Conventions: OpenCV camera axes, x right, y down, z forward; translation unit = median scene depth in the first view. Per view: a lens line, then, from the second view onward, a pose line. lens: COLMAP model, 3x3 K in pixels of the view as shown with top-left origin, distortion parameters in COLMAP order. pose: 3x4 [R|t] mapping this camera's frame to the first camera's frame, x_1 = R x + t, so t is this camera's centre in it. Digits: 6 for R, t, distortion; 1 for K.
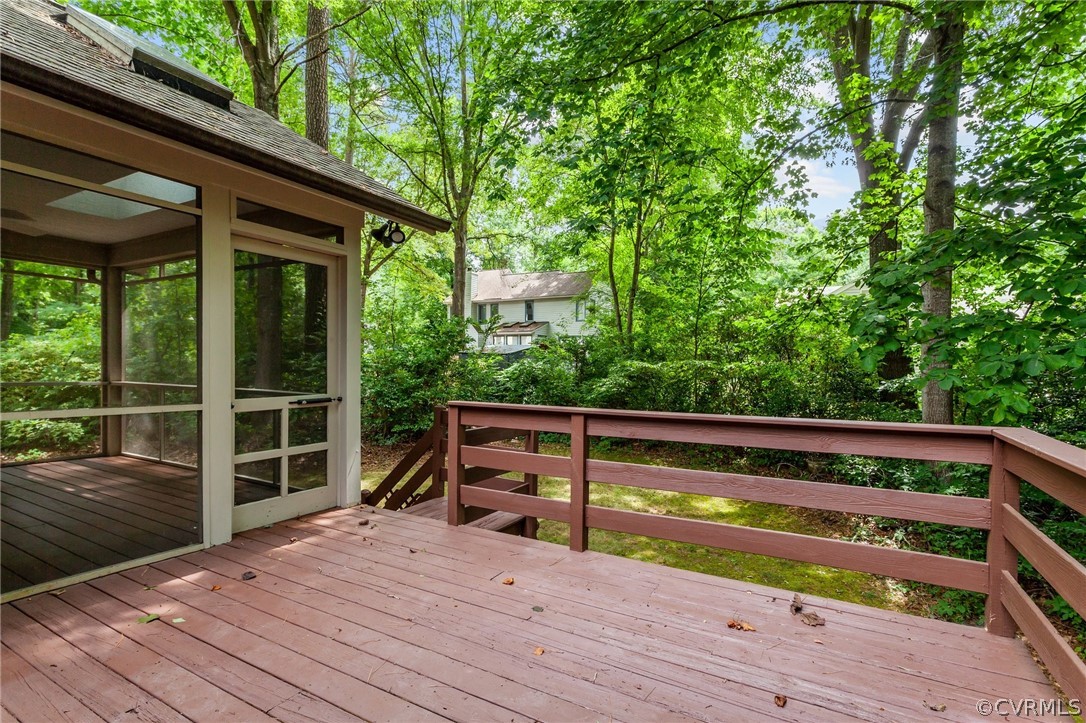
lens RADIAL K [[517.8, 0, 540.3], [0, 517.8, 361.0], [0, 0, 1]] dist [0.000143, 0.001904]
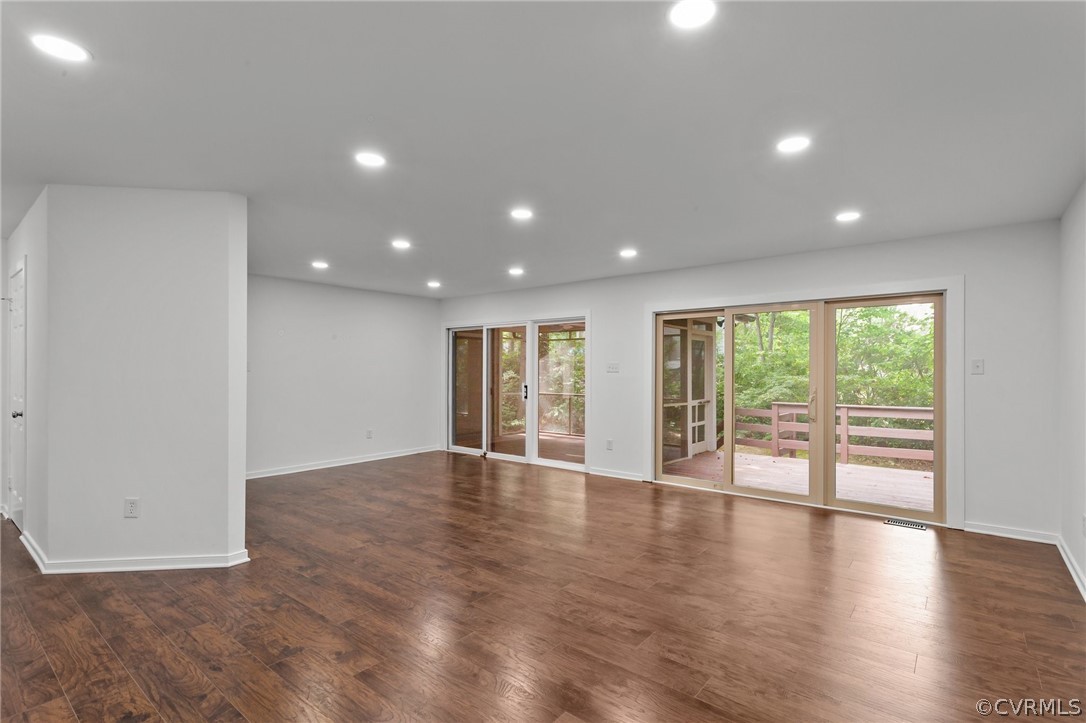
lens RADIAL K [[517.8, 0, 545.8], [0, 517.8, 366.6], [0, 0, 1]] dist [0.000143, 0.001904]
pose [[0.987635, -0.010016, -0.156448, -0.764885], [0.009233, 0.999941, -0.005731, -0.071572], [0.156496, 0.004216, 0.987670, -1.339626]]
